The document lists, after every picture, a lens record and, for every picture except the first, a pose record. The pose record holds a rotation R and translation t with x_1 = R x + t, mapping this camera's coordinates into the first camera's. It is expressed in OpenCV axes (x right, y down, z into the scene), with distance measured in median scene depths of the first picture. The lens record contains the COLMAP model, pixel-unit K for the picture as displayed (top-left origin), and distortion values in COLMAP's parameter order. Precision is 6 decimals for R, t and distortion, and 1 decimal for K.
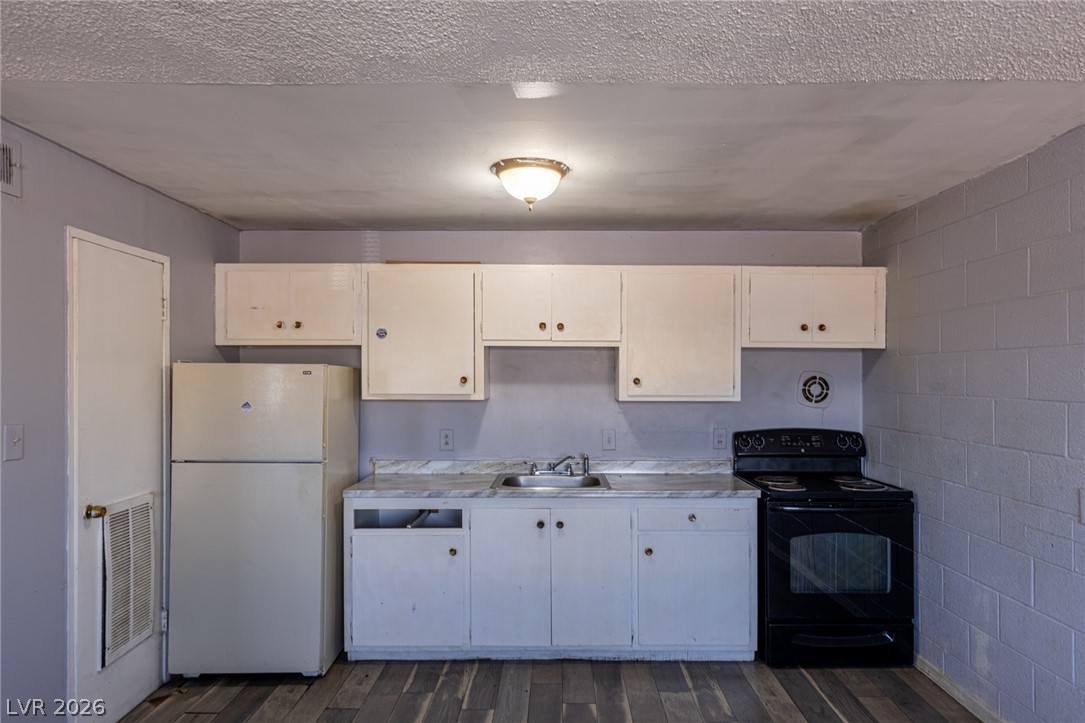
lens RADIAL K [[681.5, 0, 567.5], [0, 681.5, 372.7], [0, 0, 1]] dist [0.005495, 0.005873]
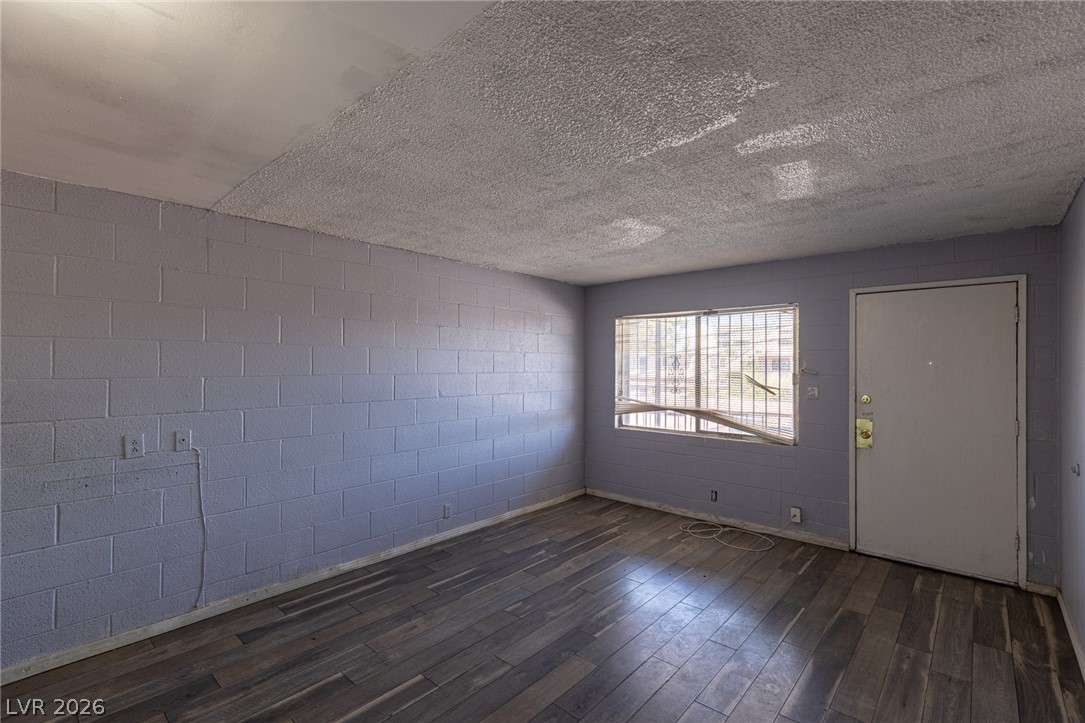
lens RADIAL K [[490.3, 0, 548.8], [0, 490.3, 363.2], [0, 0, 1]] dist [0.009174, -0.001802]
pose [[-0.746337, 0.000524, 0.665568, -0.448547], [-0.003519, 0.999983, -0.004733, 0.008719], [-0.665559, -0.005875, -0.746322, 0.813378]]
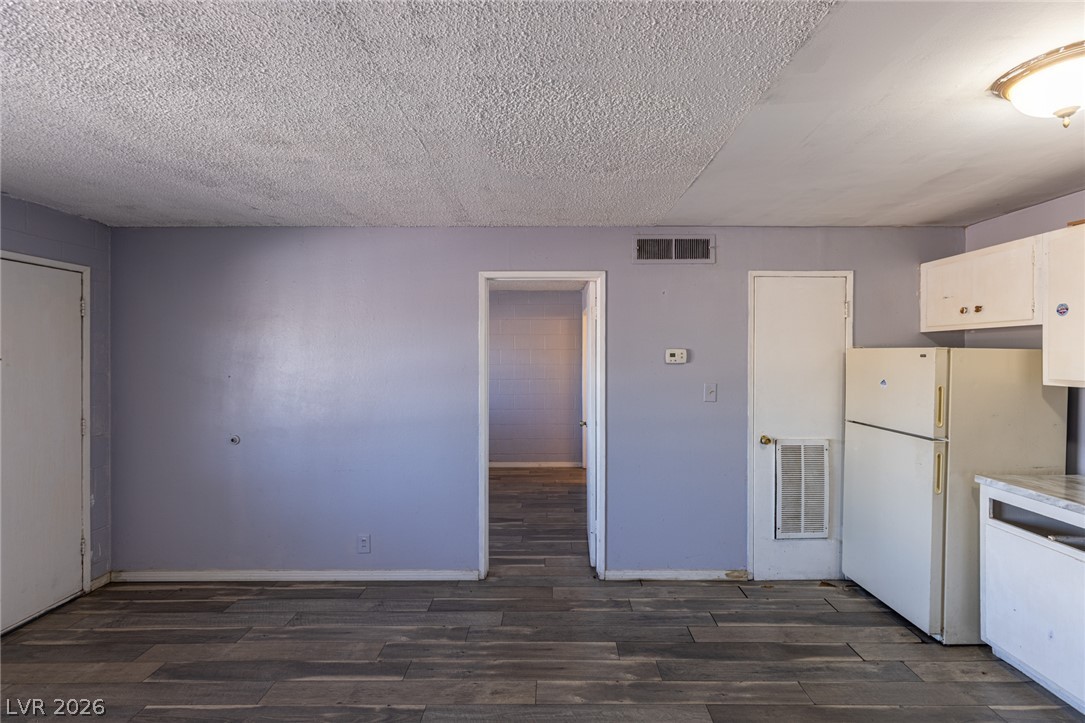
lens RADIAL K [[490.3, 0, 554.9], [0, 490.3, 368.8], [0, 0, 1]] dist [0.009174, -0.001802]
pose [[-0.005146, 0.028264, -0.999587, 0.376523], [0.003505, 0.999595, 0.028246, -0.003432], [0.999981, -0.003358, -0.005243, 0.391567]]
